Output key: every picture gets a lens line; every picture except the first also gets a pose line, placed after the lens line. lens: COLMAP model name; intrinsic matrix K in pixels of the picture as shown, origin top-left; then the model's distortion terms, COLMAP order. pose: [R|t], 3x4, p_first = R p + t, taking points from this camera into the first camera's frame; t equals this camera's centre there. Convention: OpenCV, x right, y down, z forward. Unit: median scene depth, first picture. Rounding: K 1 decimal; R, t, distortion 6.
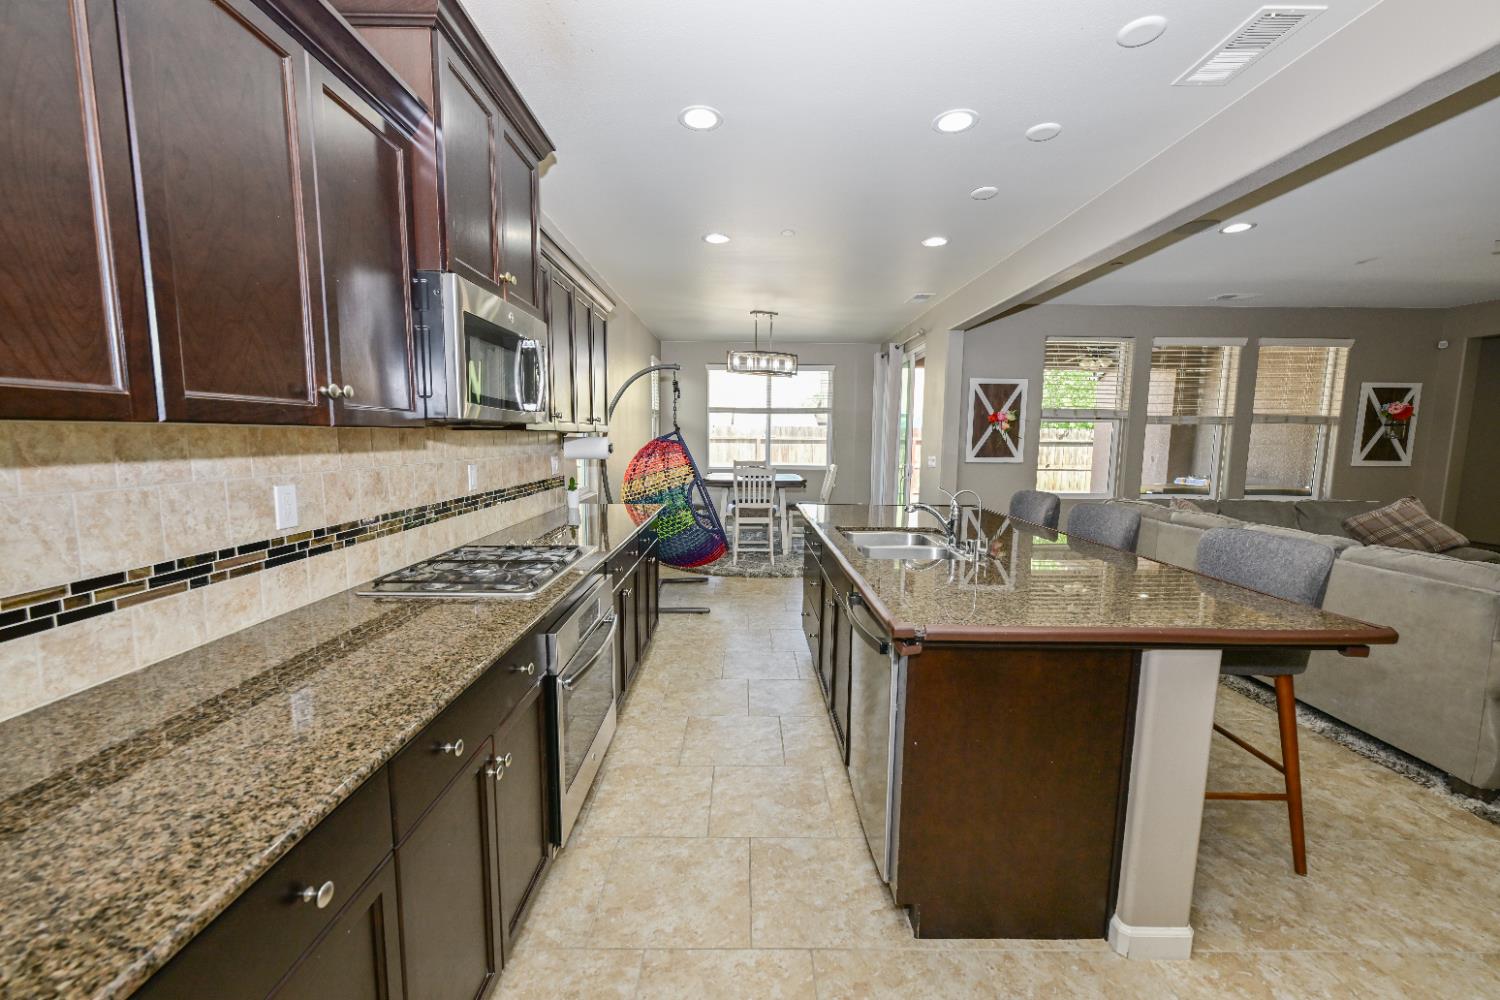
lens RADIAL K [[591.4, 0, 749.9], [0, 591.4, 507.1], [0, 0, 1]] dist [-0.000307, 0.000474]
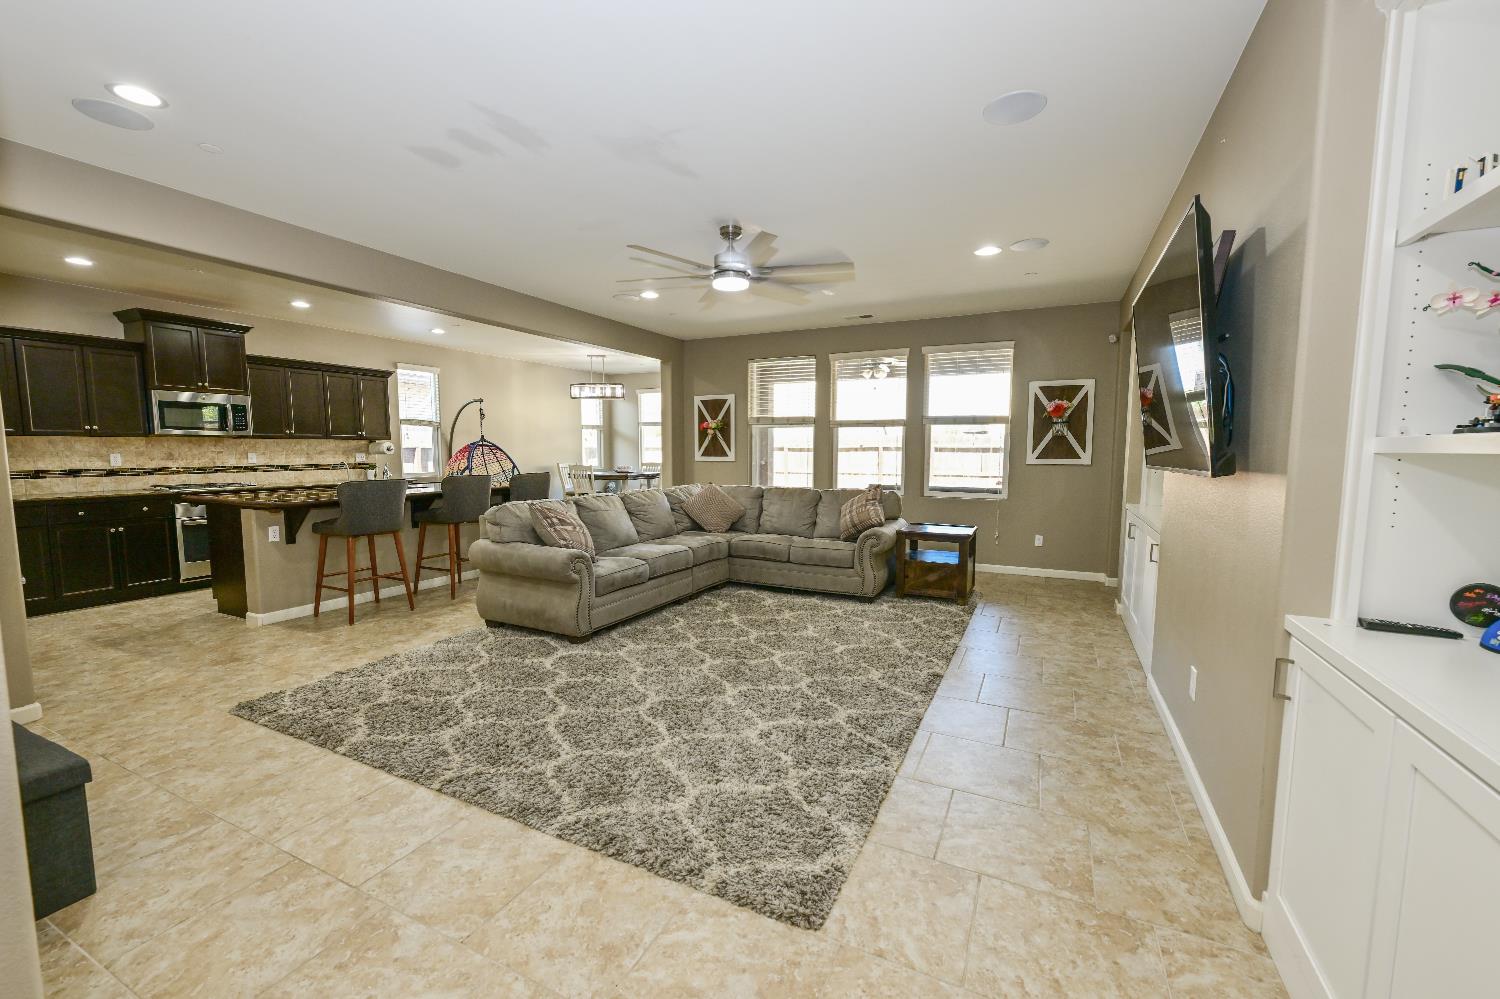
lens RADIAL K [[591.4, 0, 752.5], [0, 591.4, 502.1], [0, 0, 1]] dist [-0.000307, 0.000474]
pose [[0.888860, 0.032190, -0.457048, 1.081881], [-0.045472, 0.998802, -0.018087, 0.035589], [0.455918, 0.036860, 0.889258, -0.107345]]
